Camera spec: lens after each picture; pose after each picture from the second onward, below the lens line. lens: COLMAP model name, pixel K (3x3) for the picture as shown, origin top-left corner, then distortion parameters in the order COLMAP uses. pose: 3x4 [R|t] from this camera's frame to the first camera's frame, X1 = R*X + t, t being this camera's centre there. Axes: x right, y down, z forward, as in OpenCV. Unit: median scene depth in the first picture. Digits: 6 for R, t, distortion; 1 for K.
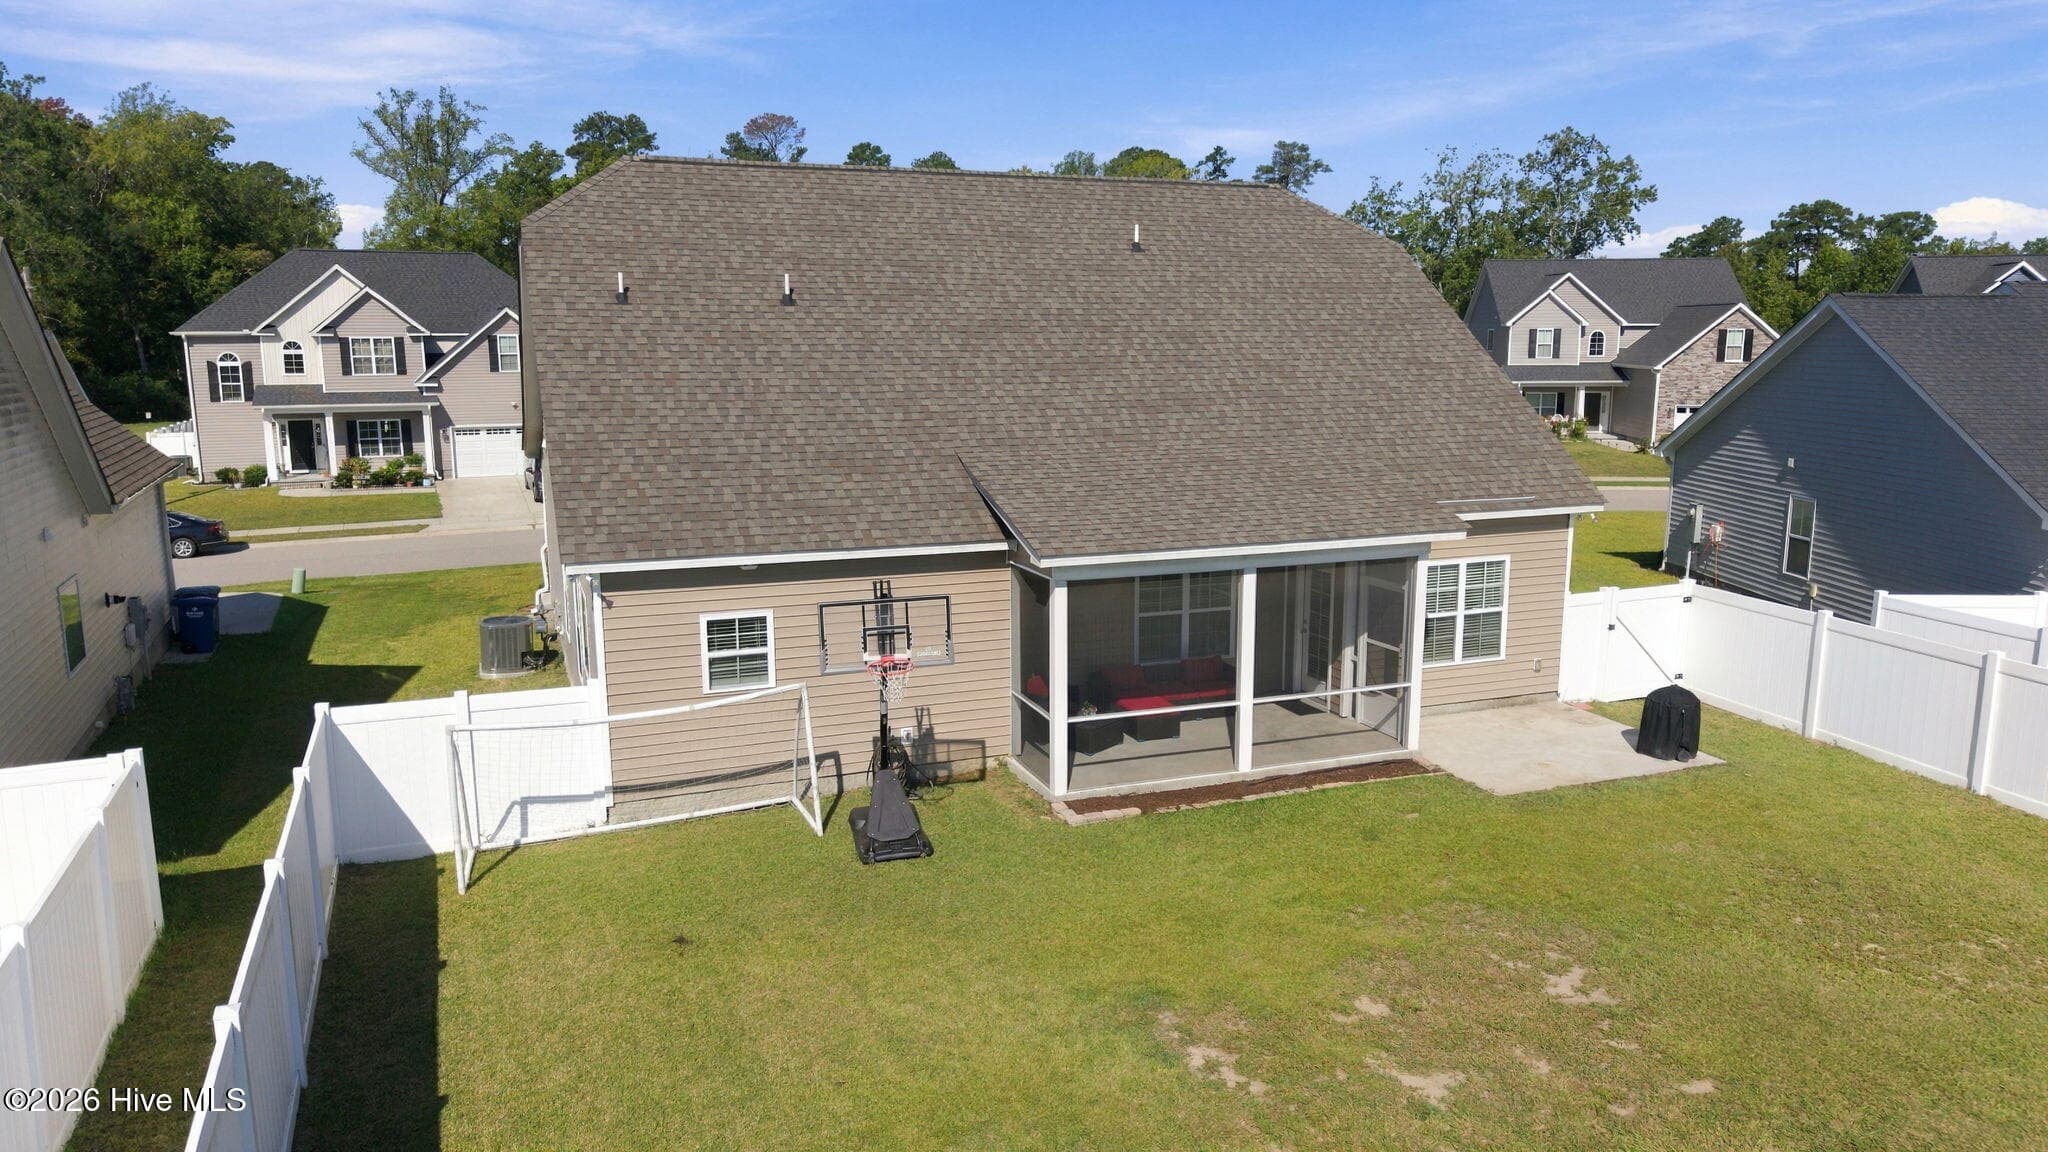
lens RADIAL K [[1365.7, 0, 1009.3], [0, 1365.7, 582.5], [0, 0, 1]] dist [0.016372, -0.009820]
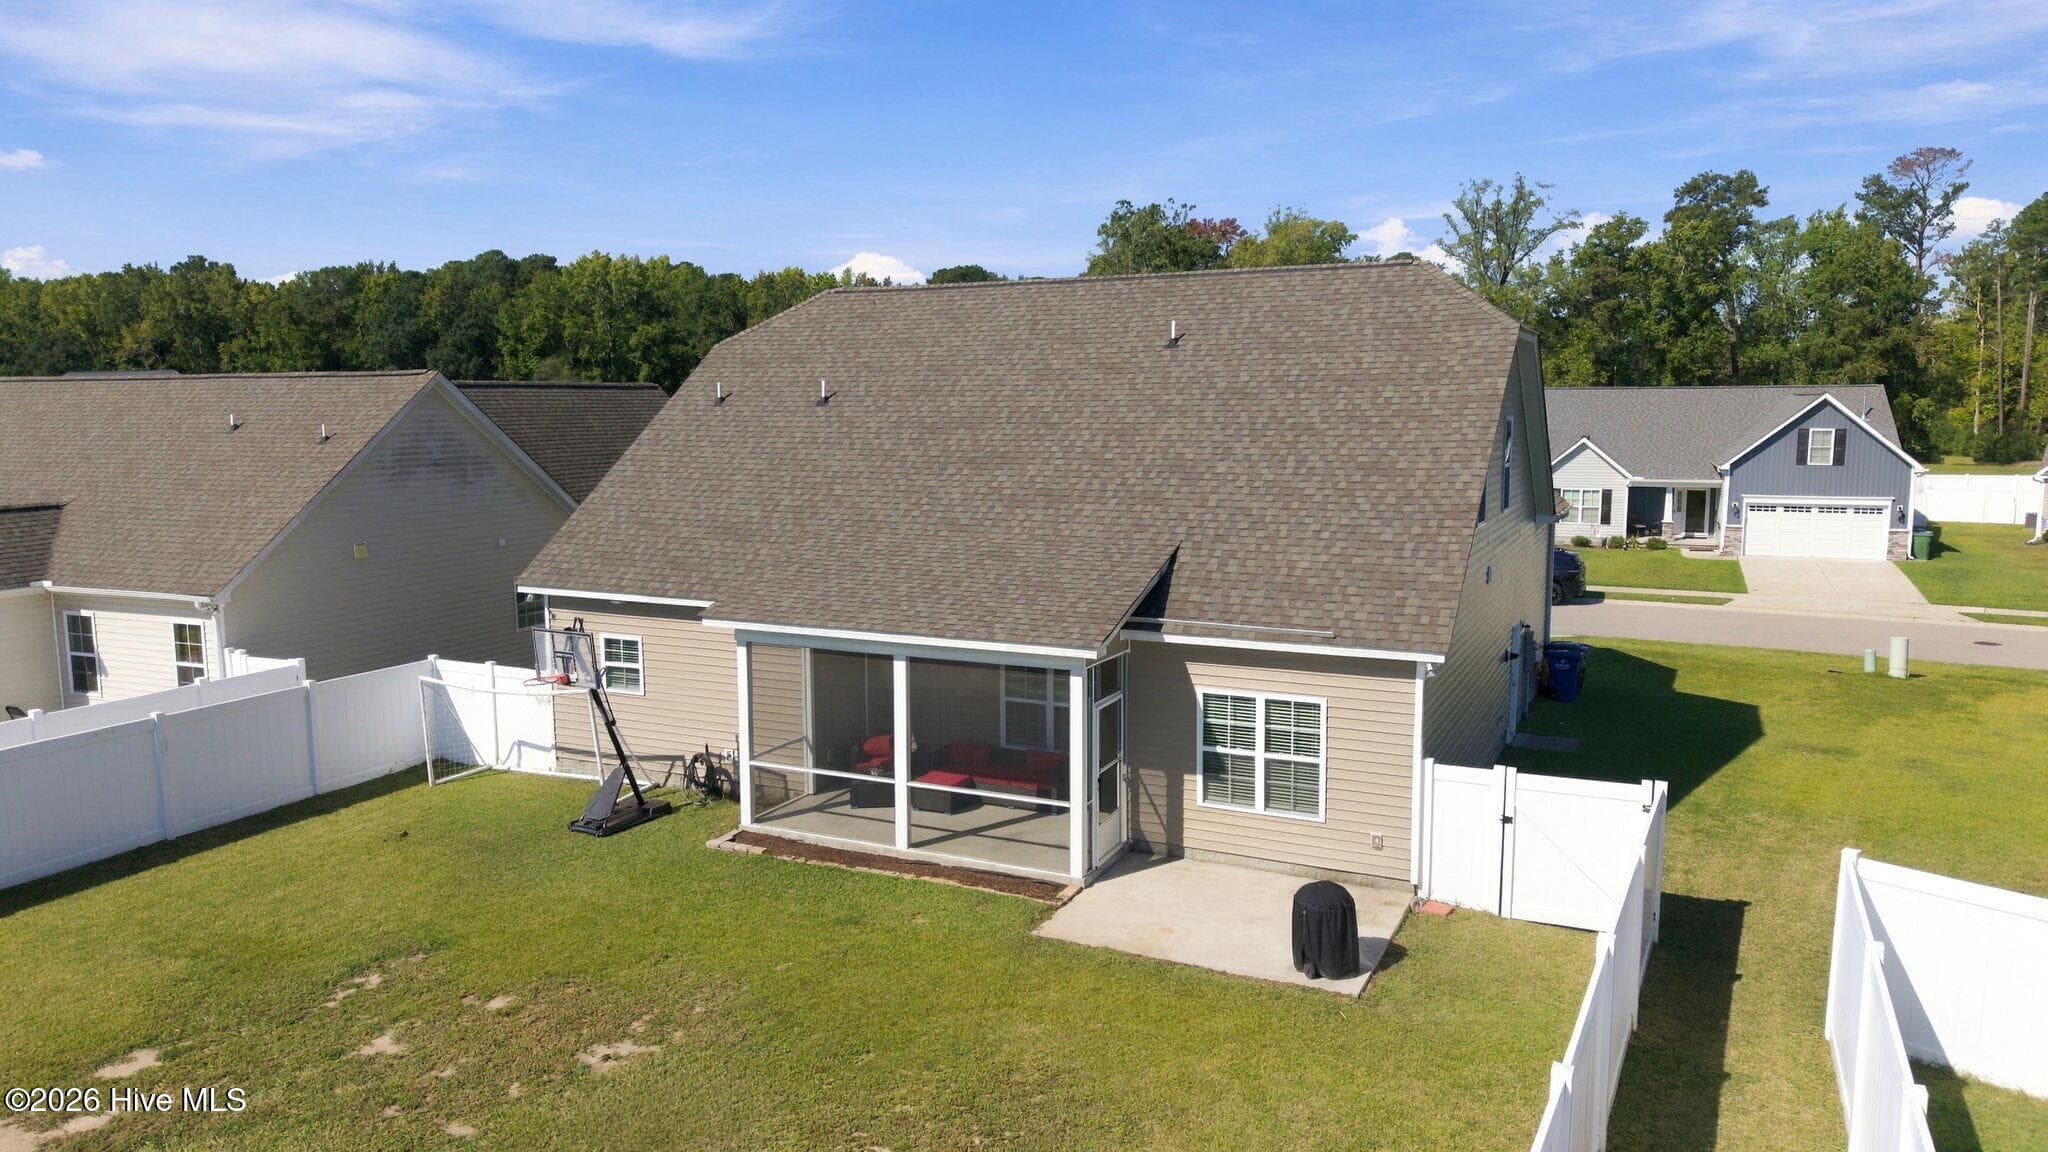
lens RADIAL K [[1365.7, 0, 1016.4], [0, 1365.7, 585.3], [0, 0, 1]] dist [0.016372, -0.009820]
pose [[0.681139, 0.095432, -0.725908, 0.847286], [-0.129169, 0.991580, 0.009156, -0.072593], [0.720670, 0.087529, 0.687731, 0.284789]]
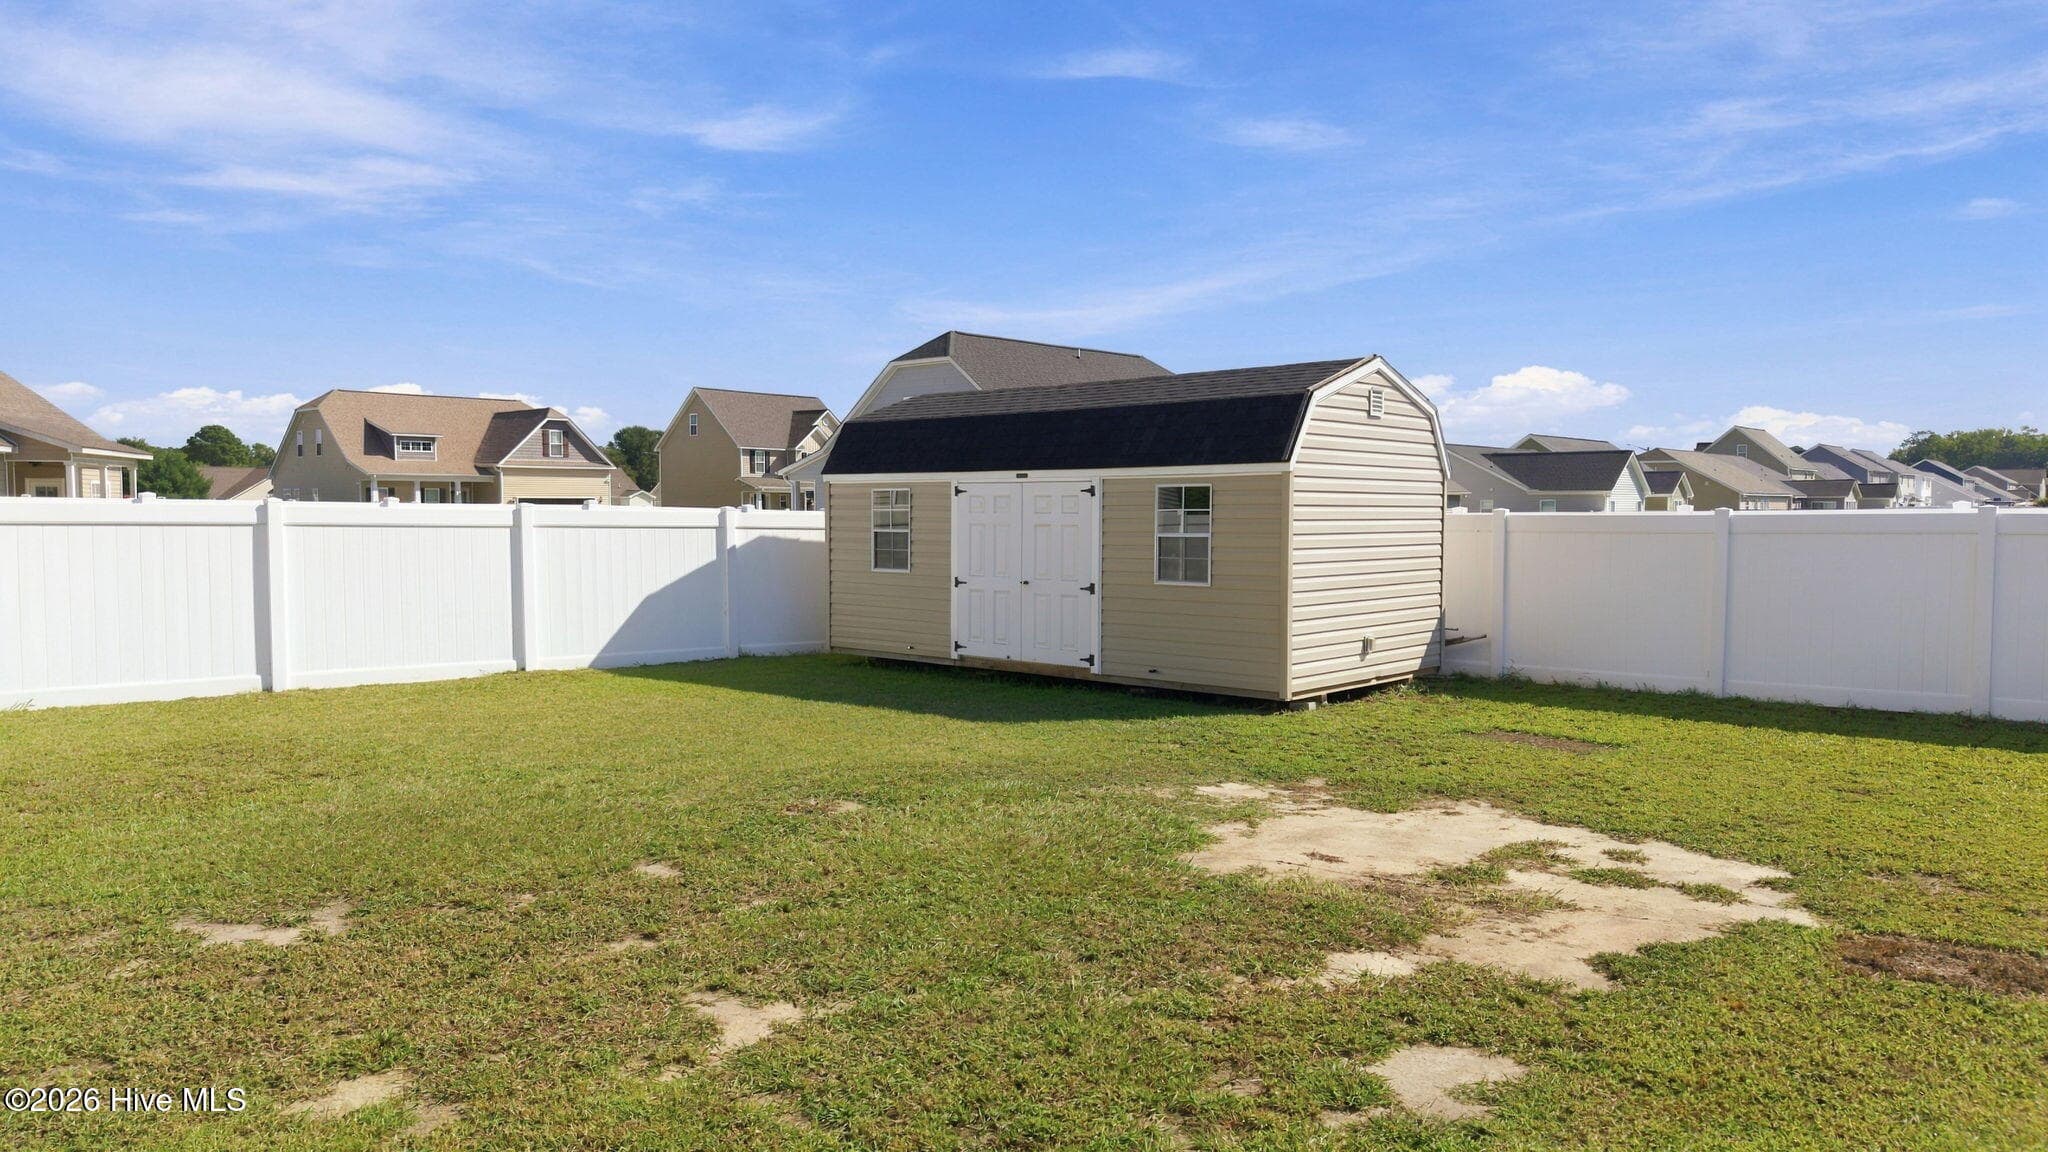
lens RADIAL K [[1365.7, 0, 1019.9], [0, 1365.7, 575.5], [0, 0, 1]] dist [0.016372, -0.009820]
pose [[-0.416376, -0.043158, 0.908167, -0.062696], [0.164507, 0.978810, 0.121938, 0.103322], [-0.894186, 0.200172, -0.400454, 0.581242]]
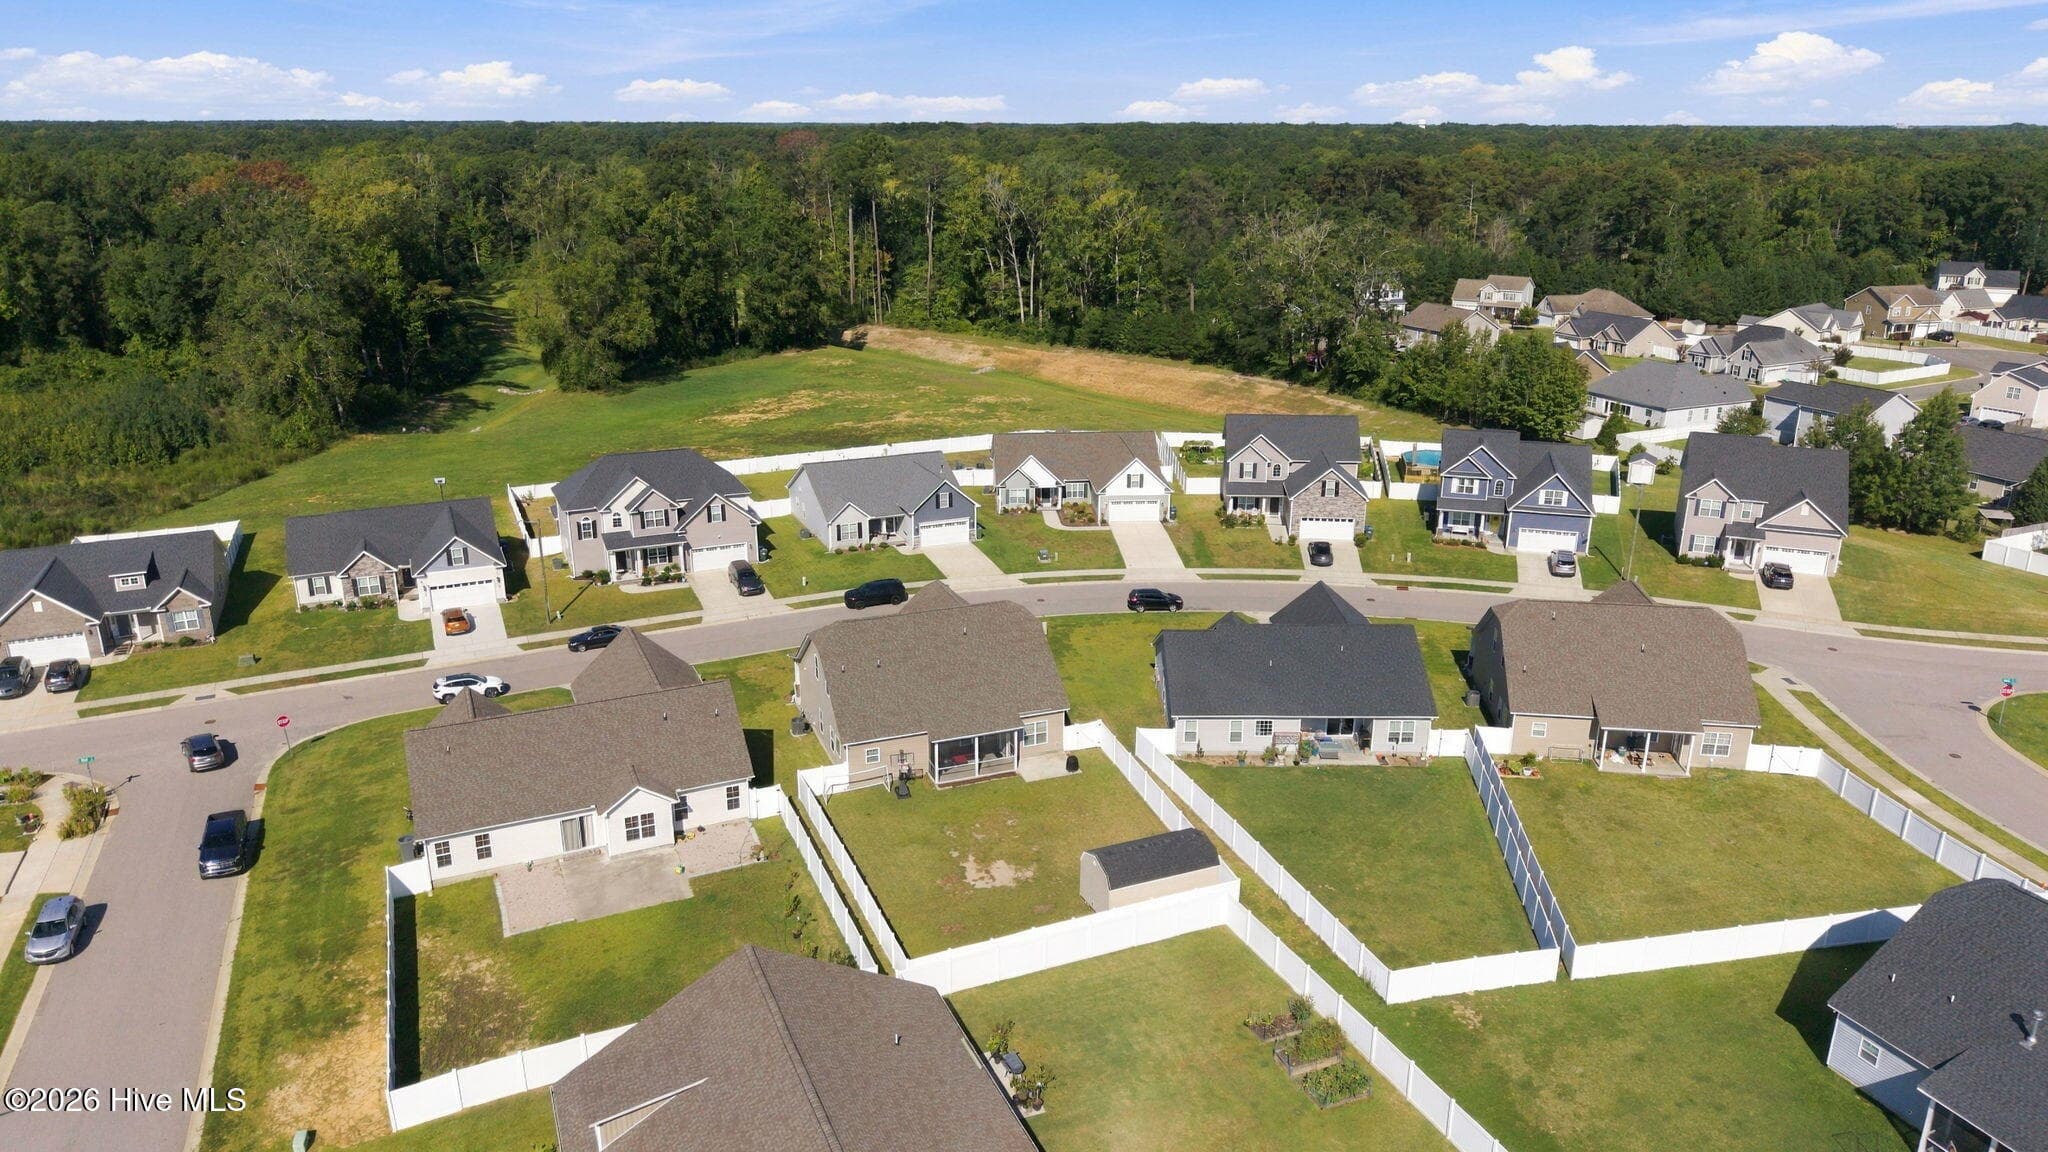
lens RADIAL K [[1365.7, 0, 1020.1], [0, 1365.7, 577.5], [0, 0, 1]] dist [0.016372, -0.009820]
pose [[0.999985, 0.002486, 0.004845, 0.262750], [-0.003134, 0.990308, 0.138854, -1.066198], [-0.004453, -0.138867, 0.990301, -3.194783]]
